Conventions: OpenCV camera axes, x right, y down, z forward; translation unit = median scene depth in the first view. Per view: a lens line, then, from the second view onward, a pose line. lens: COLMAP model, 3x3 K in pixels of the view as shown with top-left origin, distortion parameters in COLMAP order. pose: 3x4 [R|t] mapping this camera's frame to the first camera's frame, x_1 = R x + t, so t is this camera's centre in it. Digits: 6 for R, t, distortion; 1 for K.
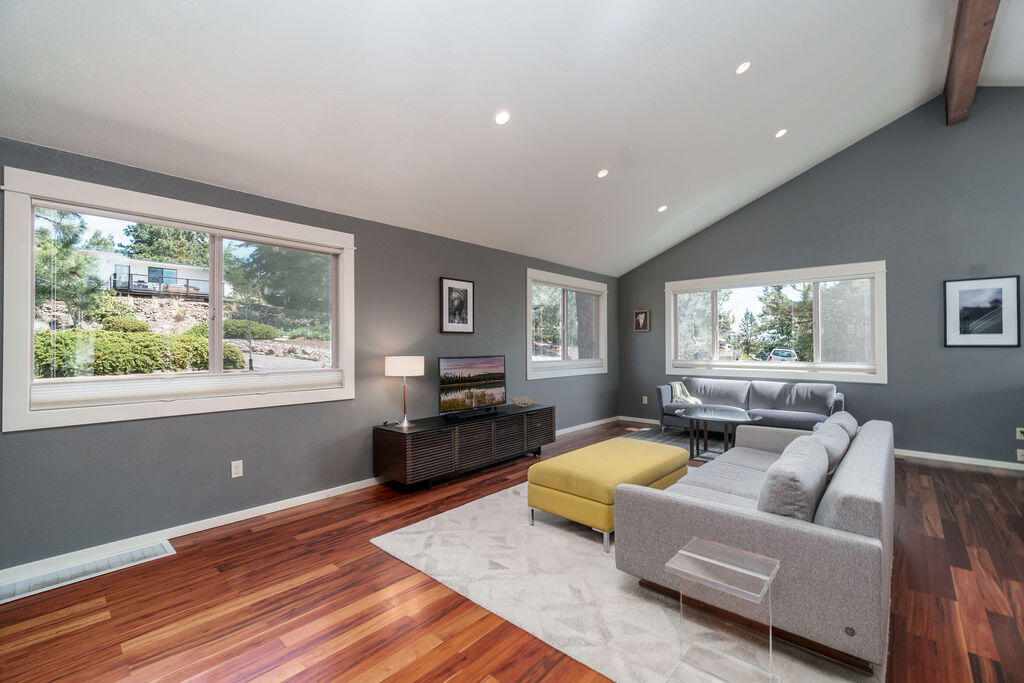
lens RADIAL K [[439.3, 0, 508.9], [0, 439.3, 345.3], [0, 0, 1]] dist [-0.006858, 0.002944]
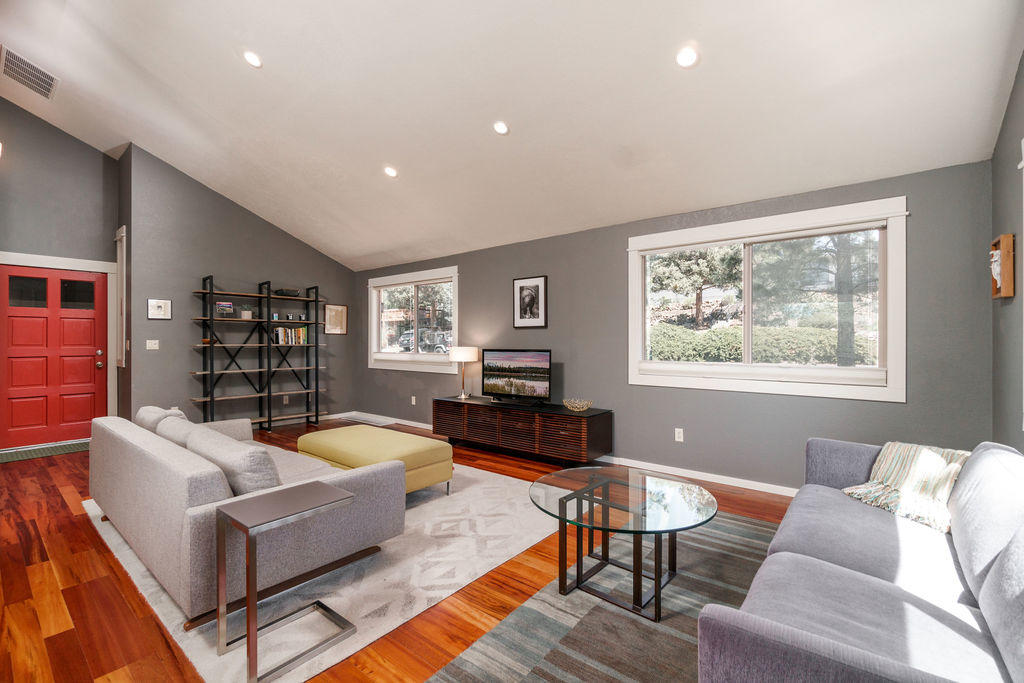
lens RADIAL K [[439.3, 0, 525.2], [0, 439.3, 338.0], [0, 0, 1]] dist [-0.006858, 0.002944]
pose [[0.076654, -0.005767, -0.997041, 0.974214], [0.003969, 0.999977, -0.005479, 0.004415], [0.997050, -0.003537, 0.076675, 0.916593]]
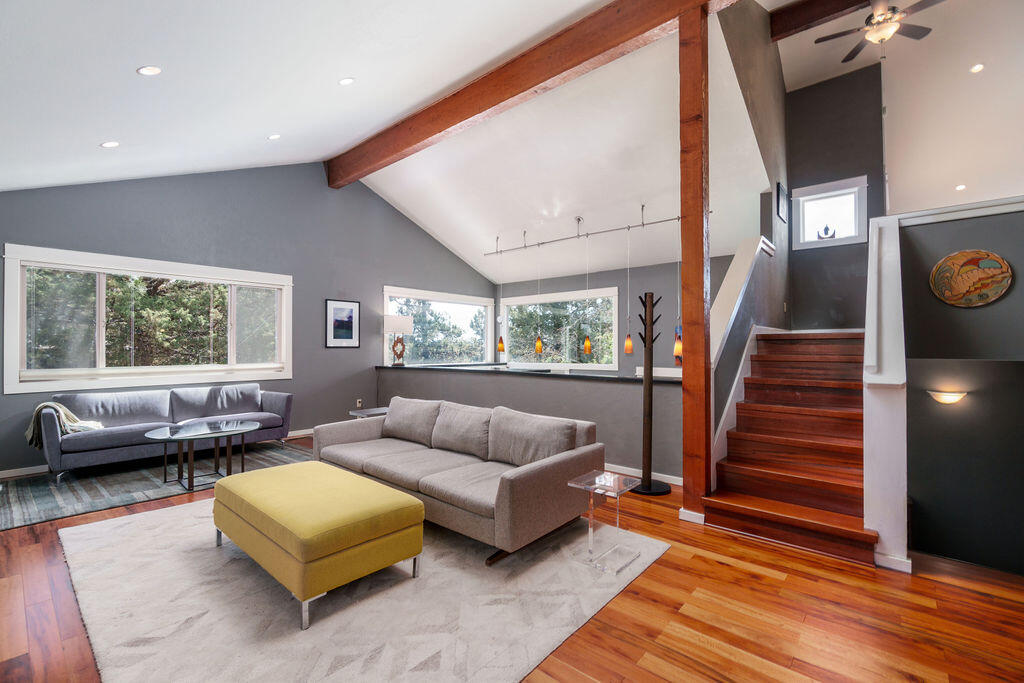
lens RADIAL K [[439.3, 0, 507.9], [0, 439.3, 342.0], [0, 0, 1]] dist [-0.006858, 0.002944]
pose [[-0.015537, 0.013228, 0.999792, -0.383552], [0.000619, 0.999912, -0.013220, 0.003828], [-0.999879, 0.000413, -0.015544, 0.469862]]
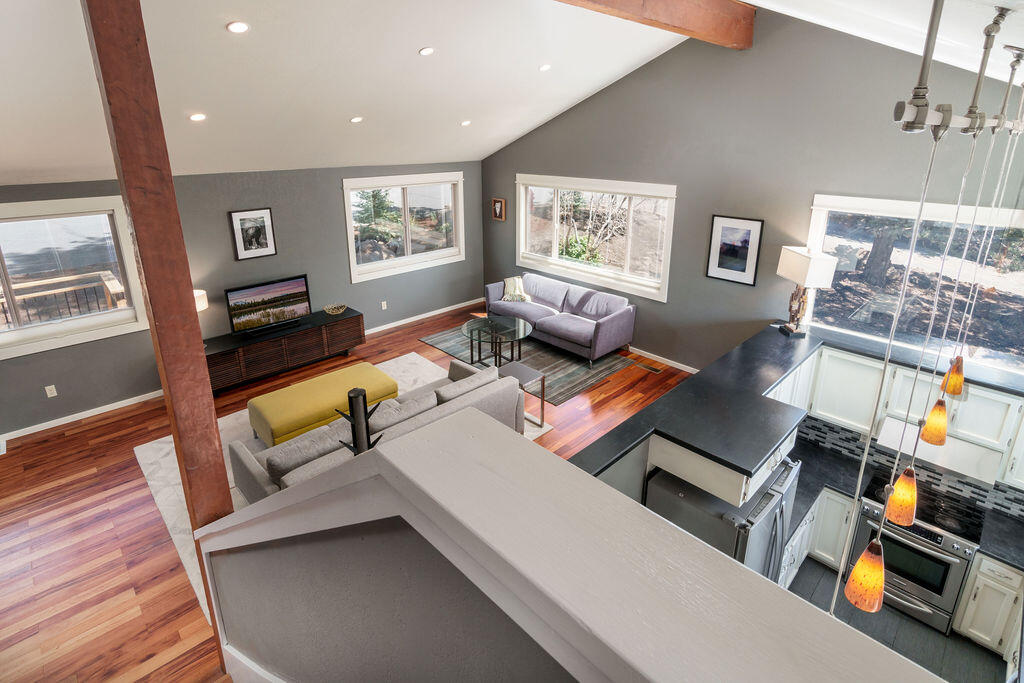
lens RADIAL K [[507.4, 0, 497.3], [0, 507.4, 289.7], [0, 0, 1]] dist [-0.004135, 0.003217]
pose [[0.997351, 0.022693, -0.069114, 0.594337], [-0.002084, 0.958620, 0.284680, -0.323447], [0.072714, -0.283781, 0.956128, -0.220883]]
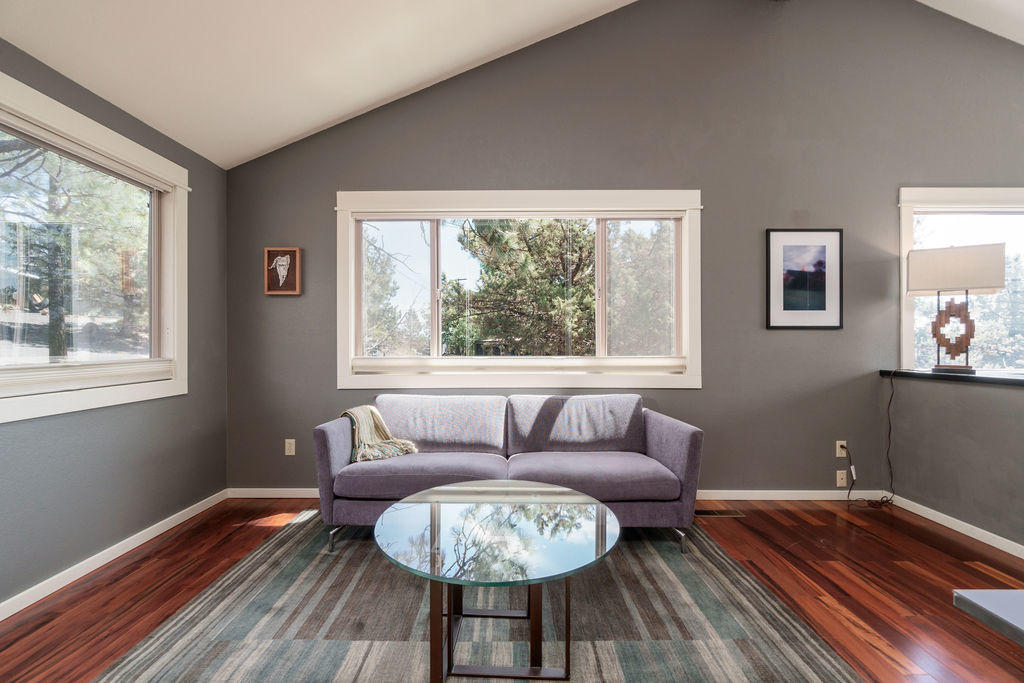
lens RADIAL K [[439.3, 0, 520.5], [0, 439.3, 338.4], [0, 0, 1]] dist [-0.006858, 0.002944]
pose [[0.735448, 0.003974, 0.677569, 0.275802], [-0.001830, 0.999991, -0.003879, 0.021918], [-0.677579, 0.001613, 0.735449, 0.785504]]
